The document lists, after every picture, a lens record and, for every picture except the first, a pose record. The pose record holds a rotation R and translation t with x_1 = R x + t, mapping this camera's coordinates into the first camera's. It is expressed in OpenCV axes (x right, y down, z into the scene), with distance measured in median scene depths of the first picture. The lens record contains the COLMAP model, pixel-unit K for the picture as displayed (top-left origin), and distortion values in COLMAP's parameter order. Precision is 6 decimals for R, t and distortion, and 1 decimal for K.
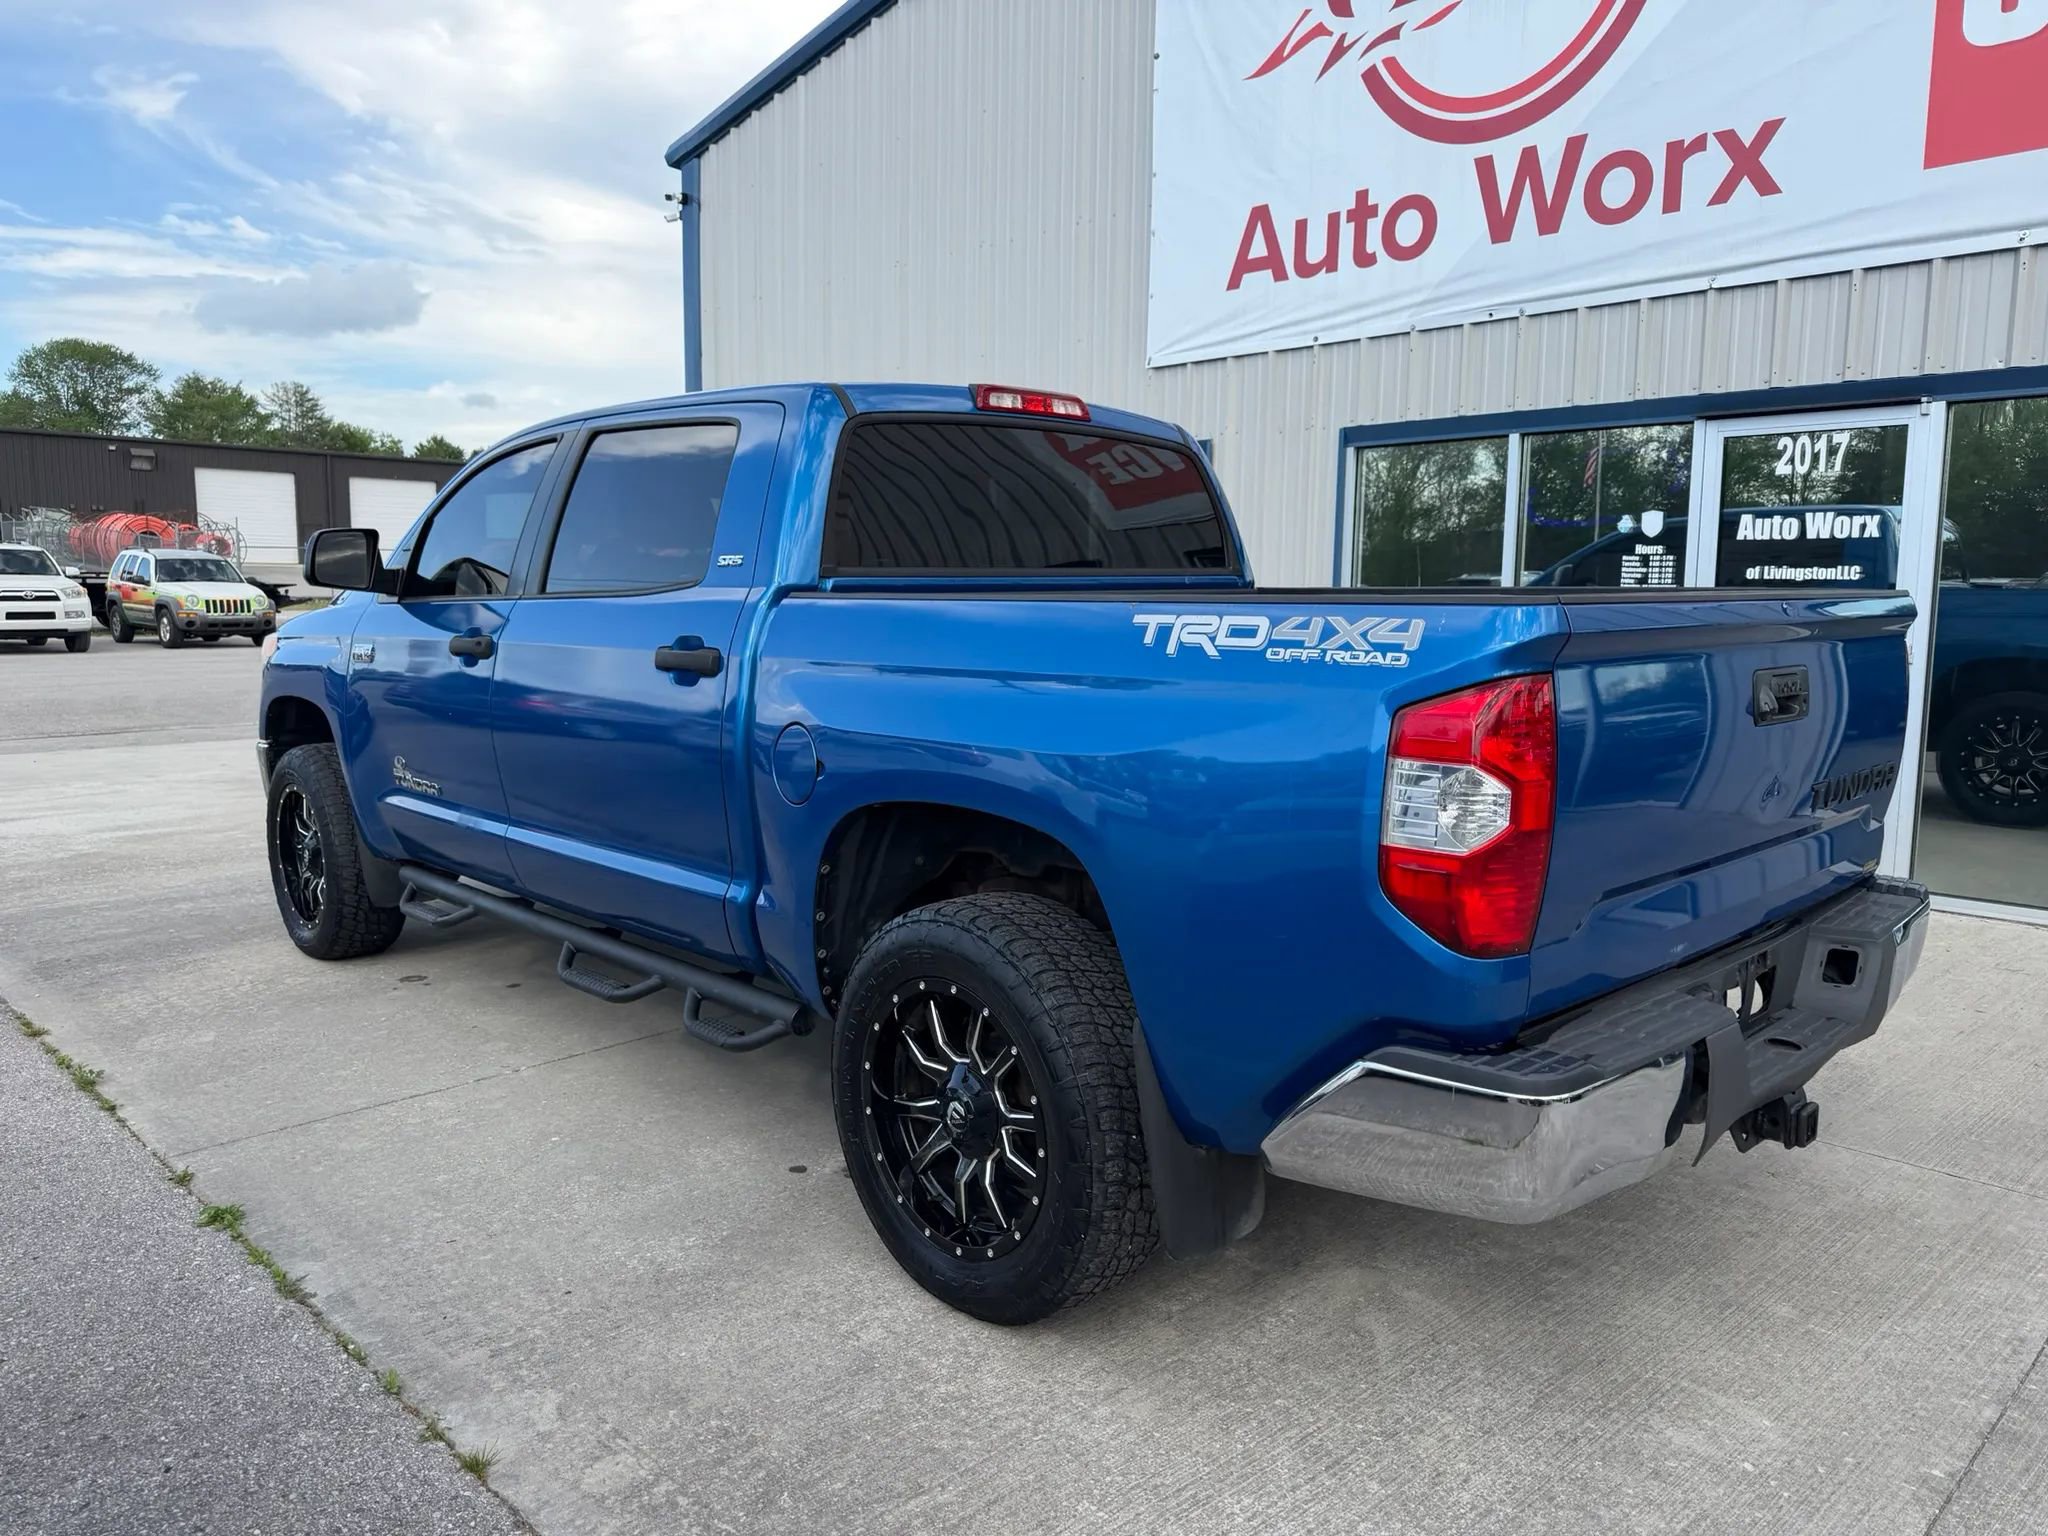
lens RADIAL K [[1450.8, 0, 1032.9], [0, 1450.8, 765.0], [0, 0, 1]] dist [0.018735, -0.024590]
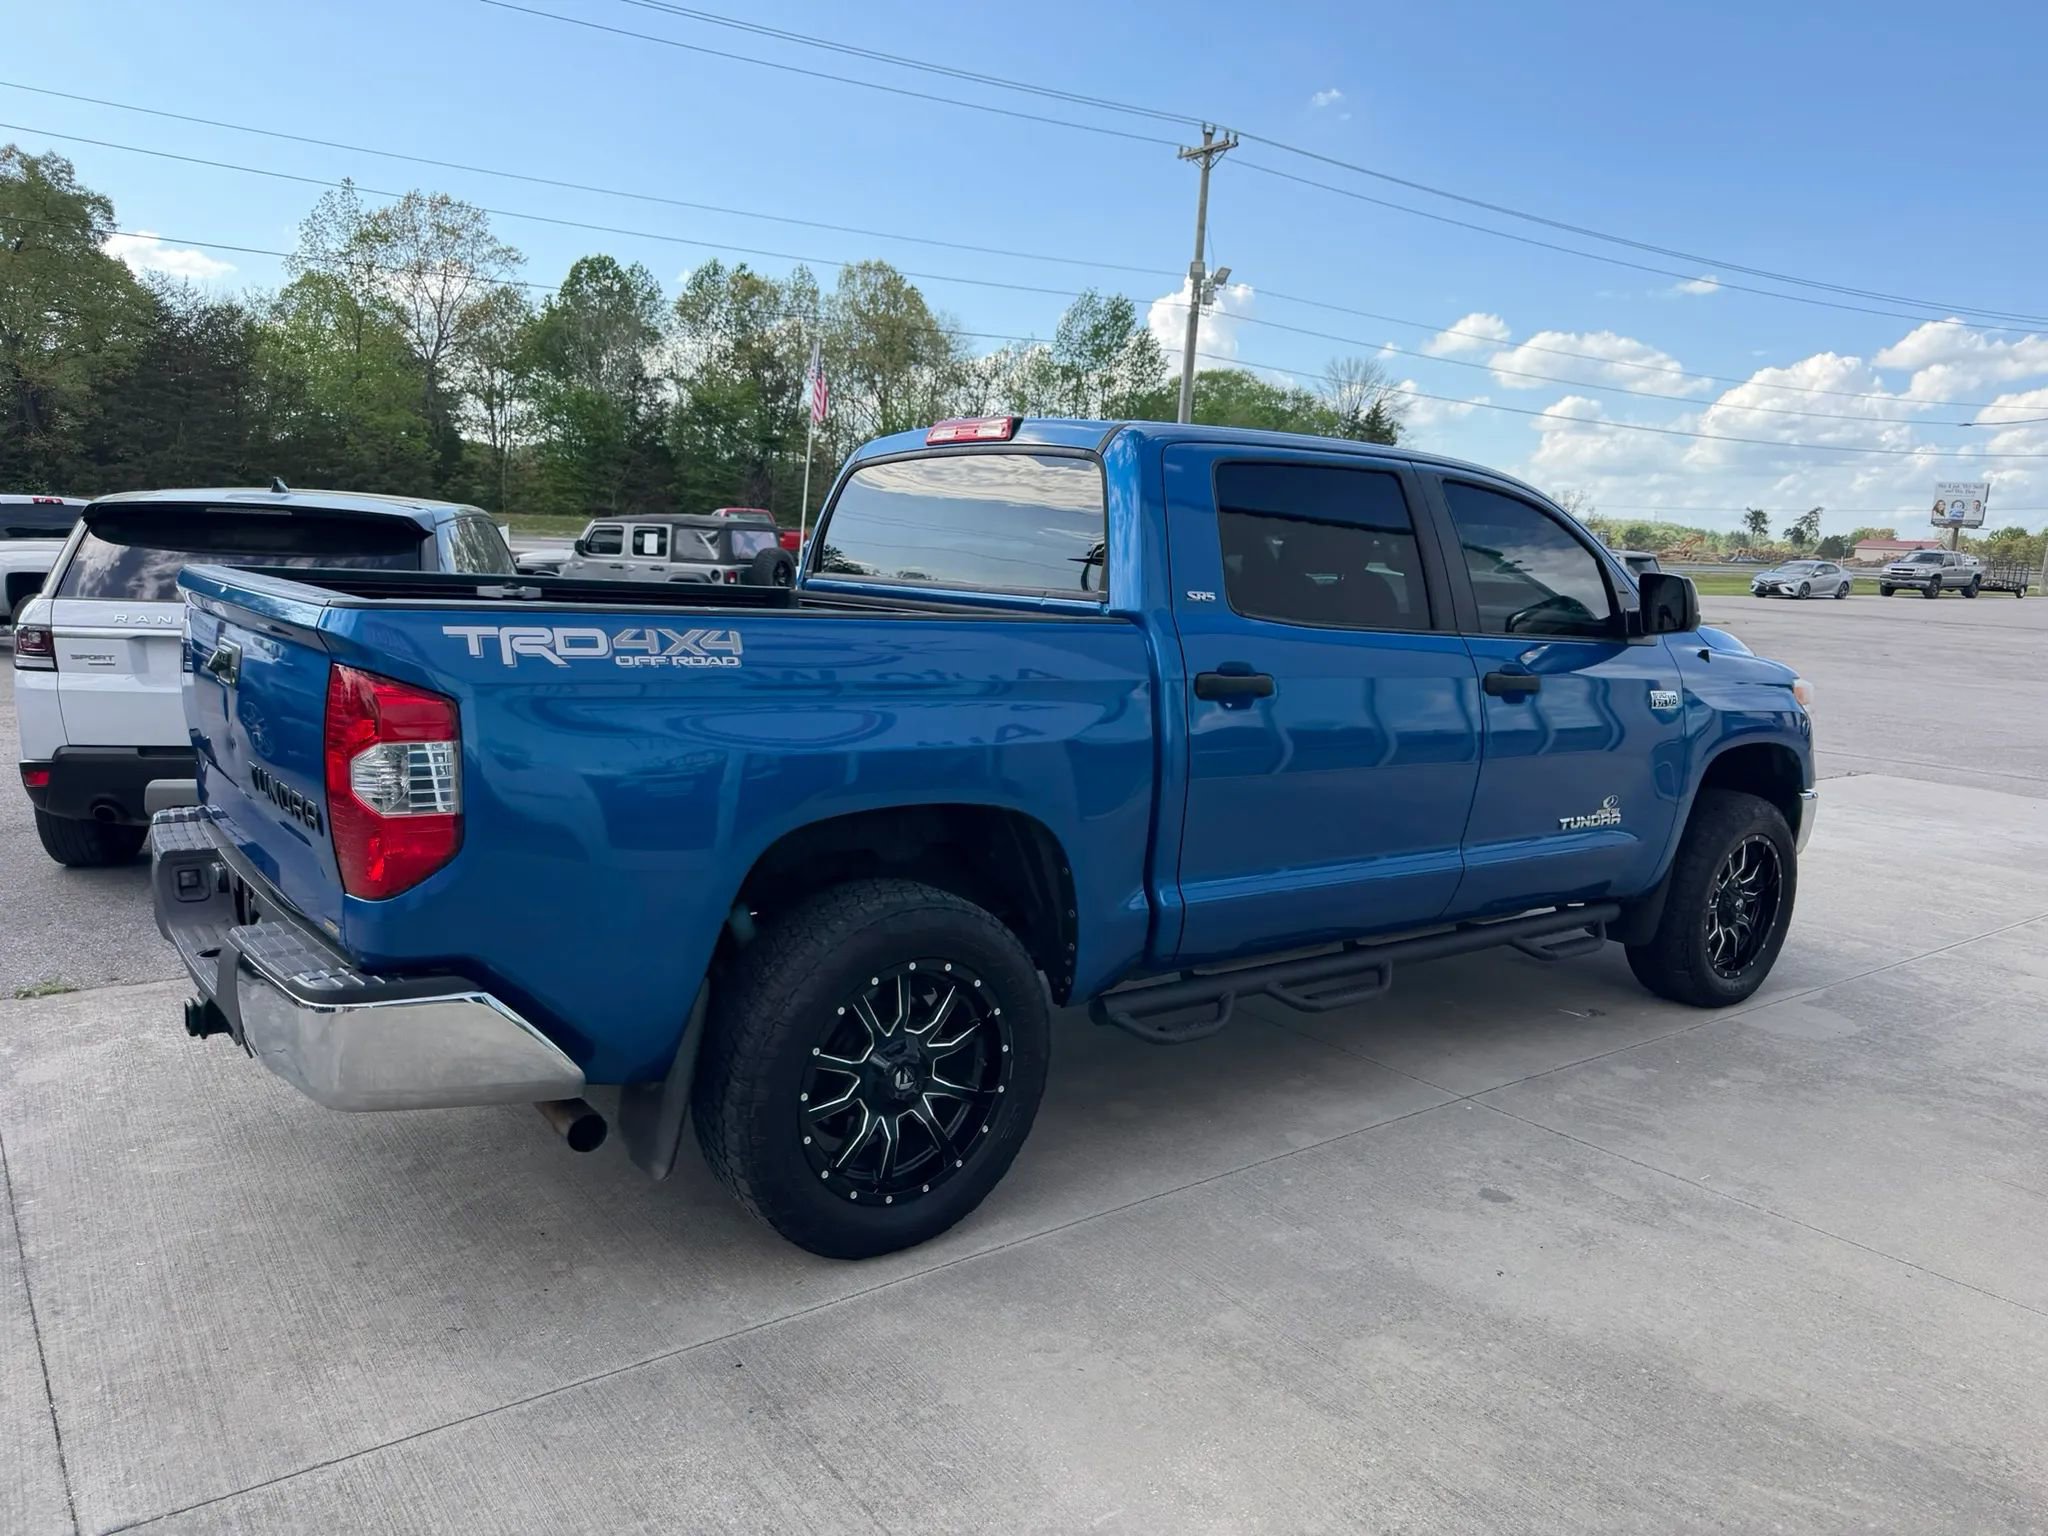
lens RADIAL K [[1450.8, 0, 1031.0], [0, 1450.8, 741.2], [0, 0, 1]] dist [0.018735, -0.024590]
pose [[-0.109635, 0.118574, -0.986874, 0.720529], [-0.178245, 0.974419, 0.136880, -0.117741], [0.977859, 0.190912, -0.085695, 0.773637]]
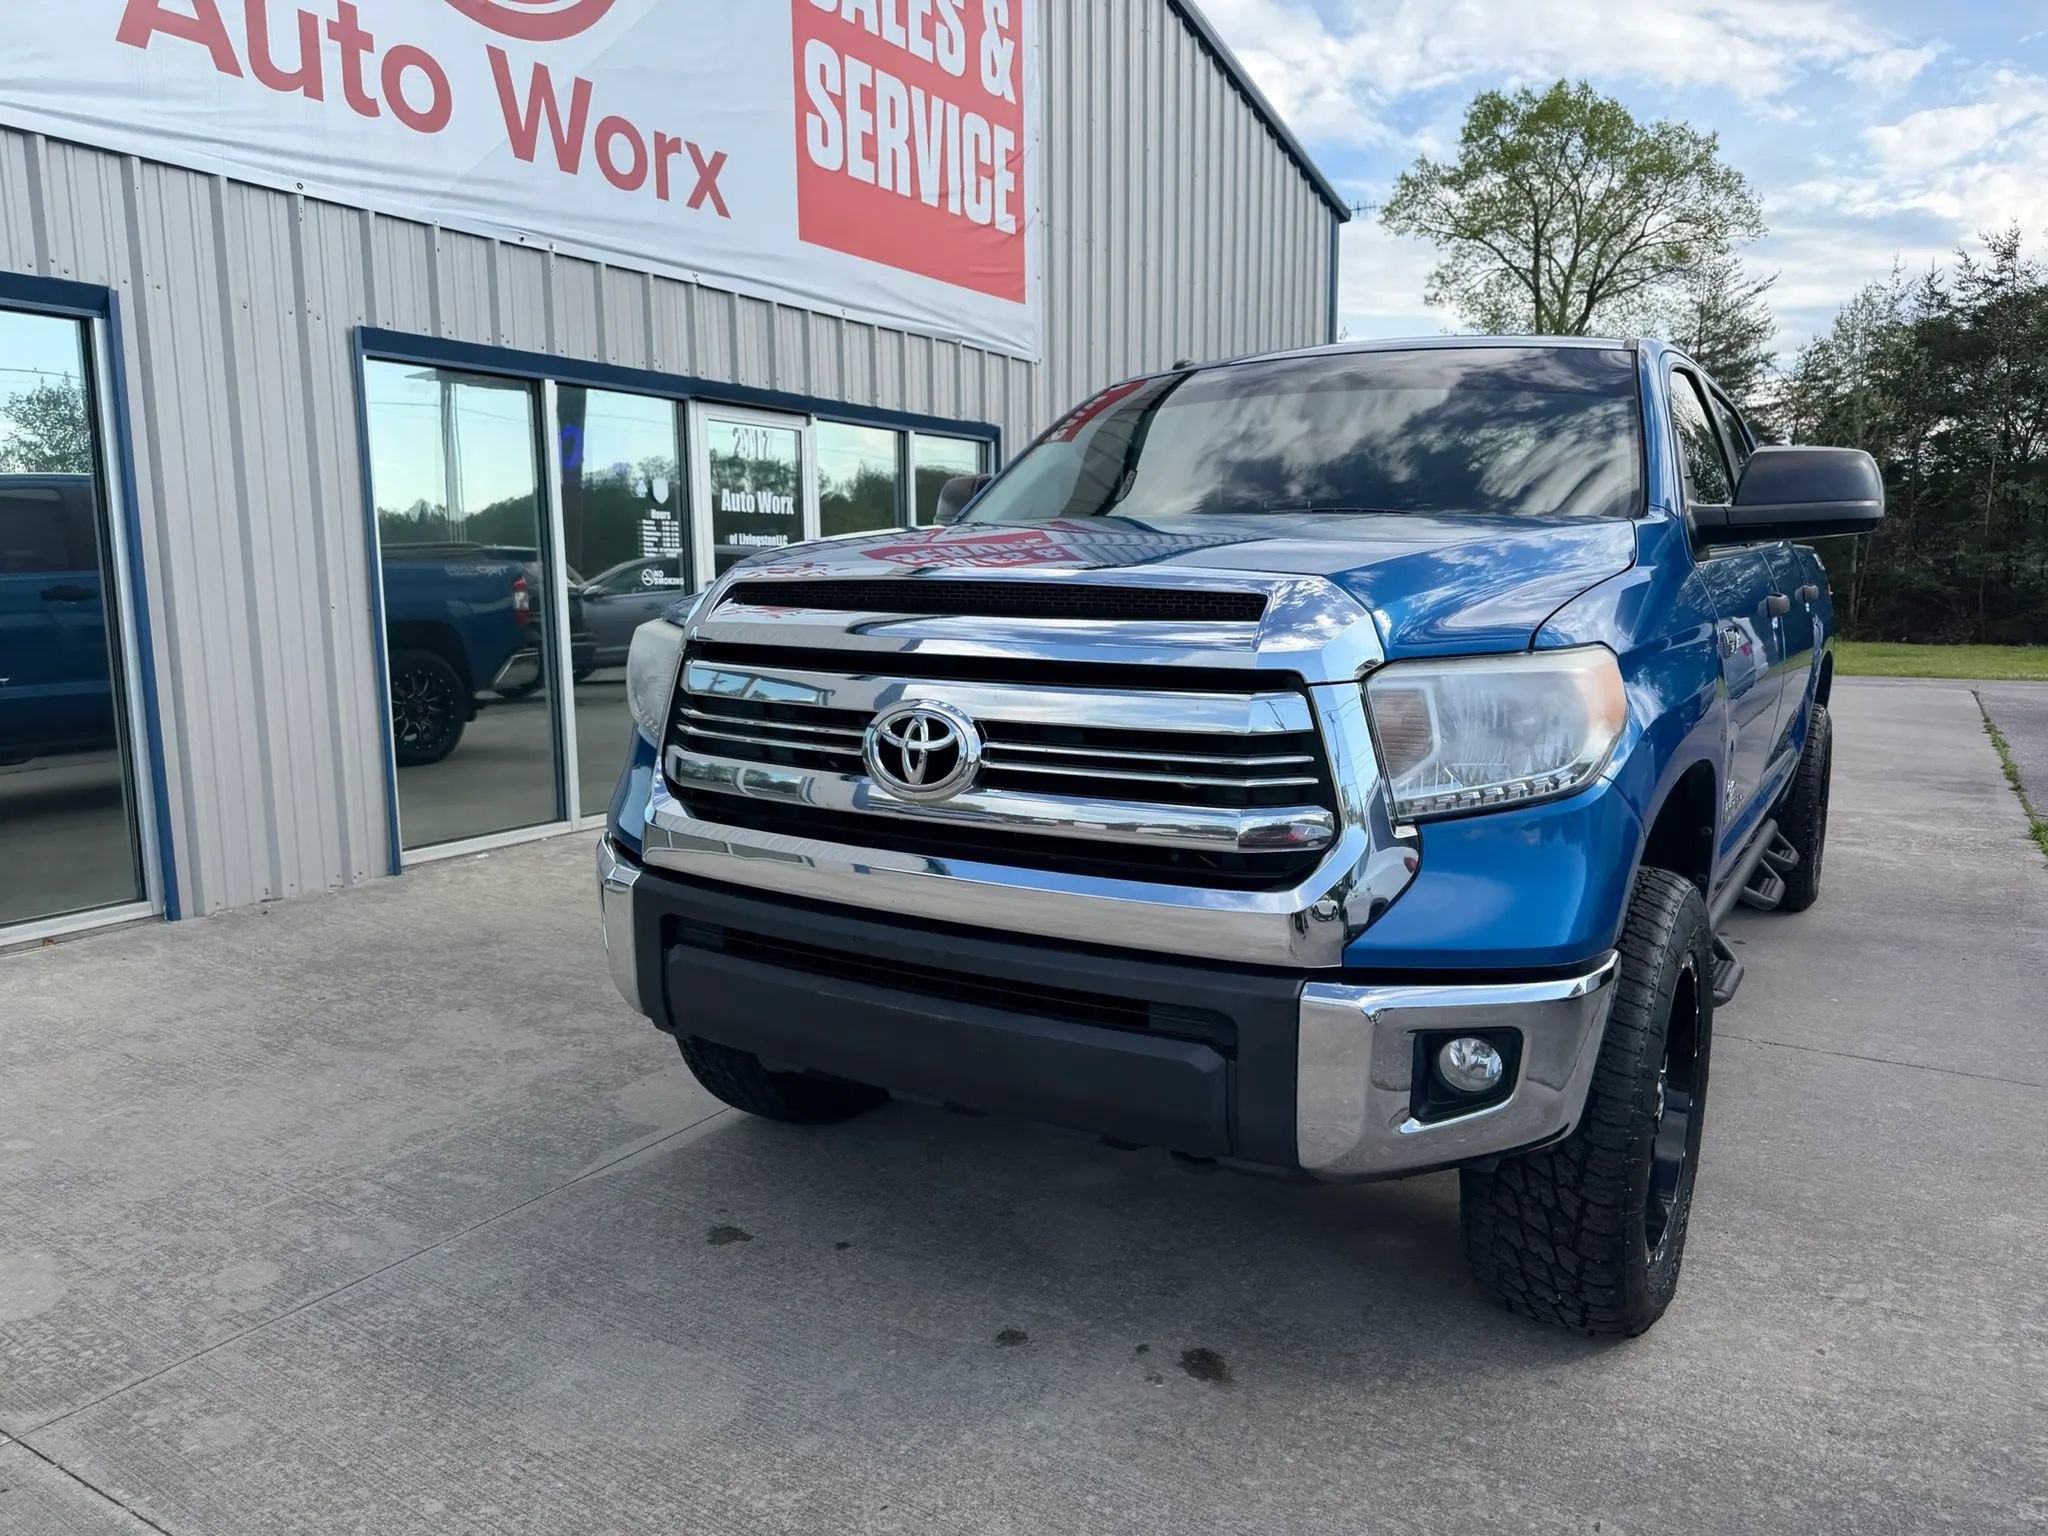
lens RADIAL K [[1450.8, 0, 1041.7], [0, 1450.8, 771.0], [0, 0, 1]] dist [0.018735, -0.024590]
pose [[-0.252398, -0.139177, 0.957562, -0.808264], [0.119630, 0.977521, 0.173611, -0.134991], [-0.960200, 0.158372, -0.230075, 1.173794]]
